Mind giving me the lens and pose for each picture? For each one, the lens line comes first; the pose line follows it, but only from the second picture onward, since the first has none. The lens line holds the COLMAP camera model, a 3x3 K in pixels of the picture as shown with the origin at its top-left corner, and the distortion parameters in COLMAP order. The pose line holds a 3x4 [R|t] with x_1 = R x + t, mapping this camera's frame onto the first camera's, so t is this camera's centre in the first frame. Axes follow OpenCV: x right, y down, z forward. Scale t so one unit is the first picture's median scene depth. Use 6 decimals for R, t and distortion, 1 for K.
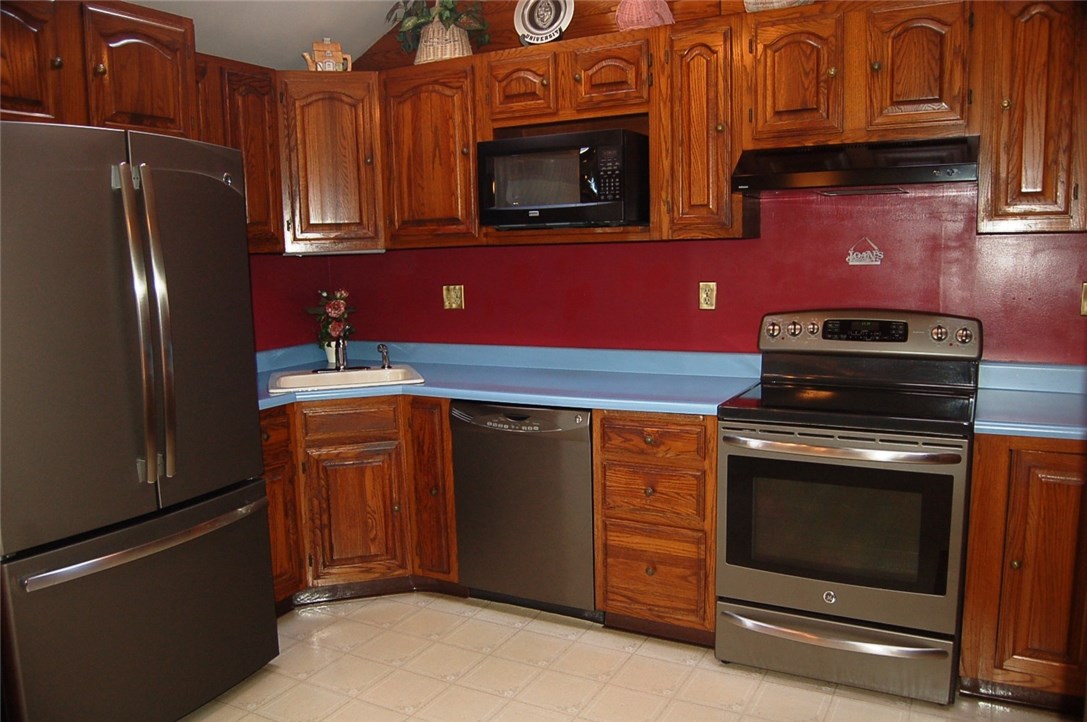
lens RADIAL K [[842.9, 0, 538.9], [0, 842.9, 366.3], [0, 0, 1]] dist [-0.089321, 0.032043]
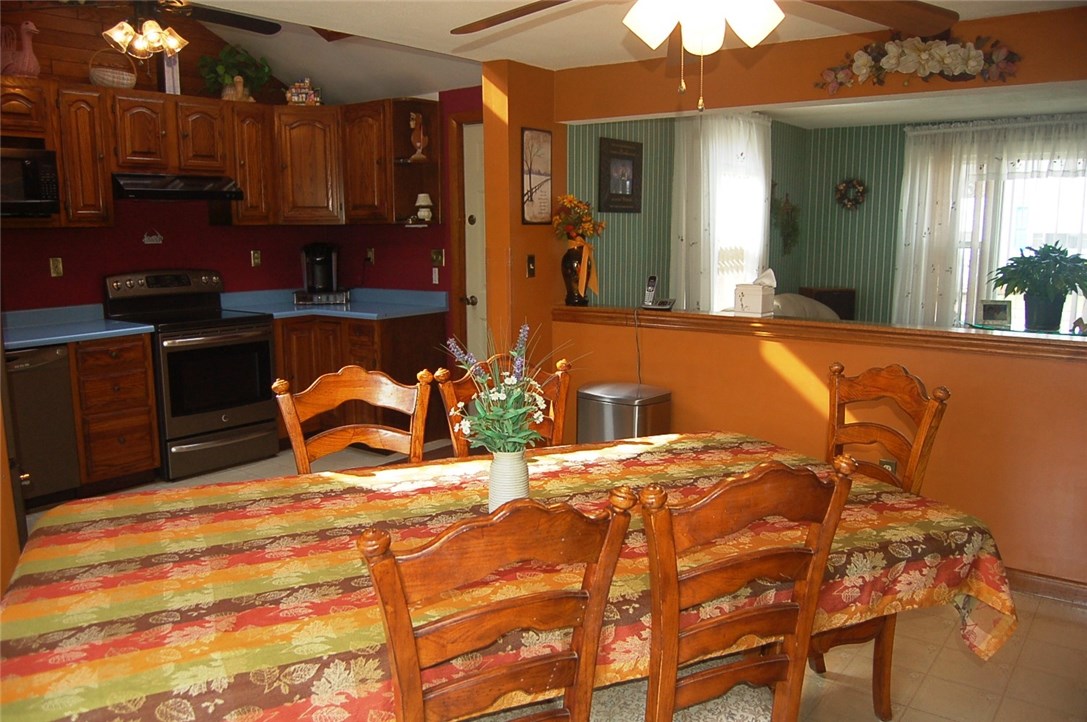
lens RADIAL K [[842.9, 0, 538.9], [0, 842.9, 366.3], [0, 0, 1]] dist [-0.089321, 0.032043]
pose [[0.162618, -0.137143, 0.977112, -1.181455], [0.132360, 0.984375, 0.116134, 0.032710], [-0.977771, 0.110445, 0.178229, -0.040647]]
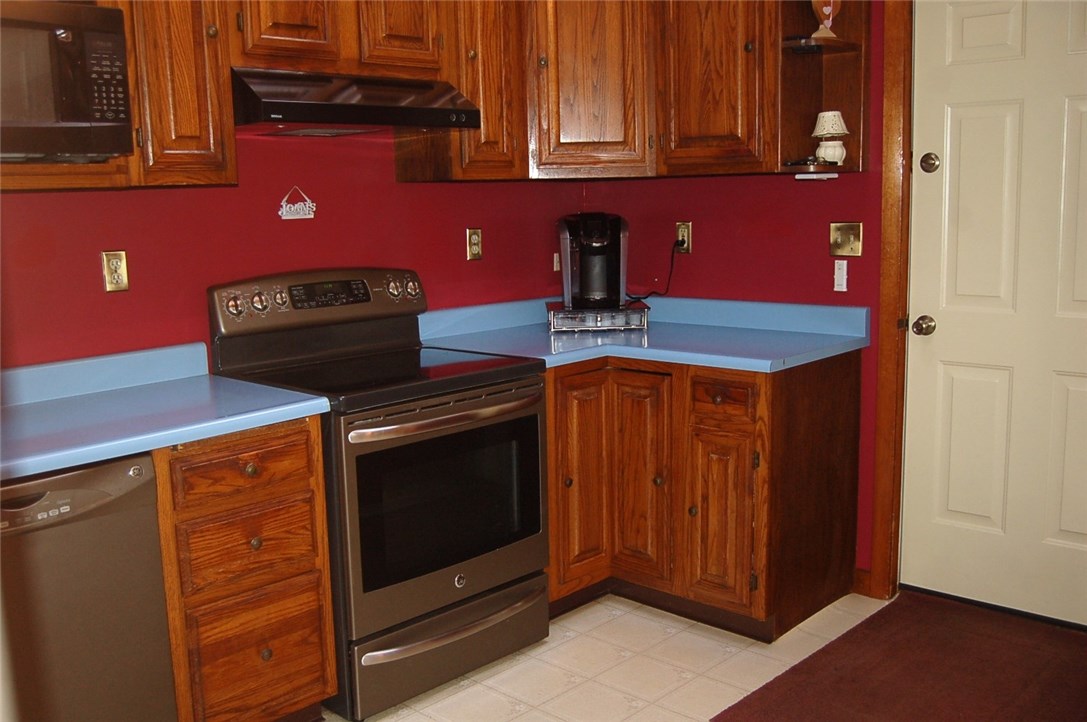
lens RADIAL K [[1053.4, 0, 543.5], [0, 1053.4, 361.0], [0, 0, 1]] dist [-0.069601, 0.016705]
pose [[0.263016, -0.134460, 0.955376, -0.593388], [0.148739, 0.984053, 0.097548, -0.047462], [-0.953257, 0.116446, 0.278821, 0.490312]]
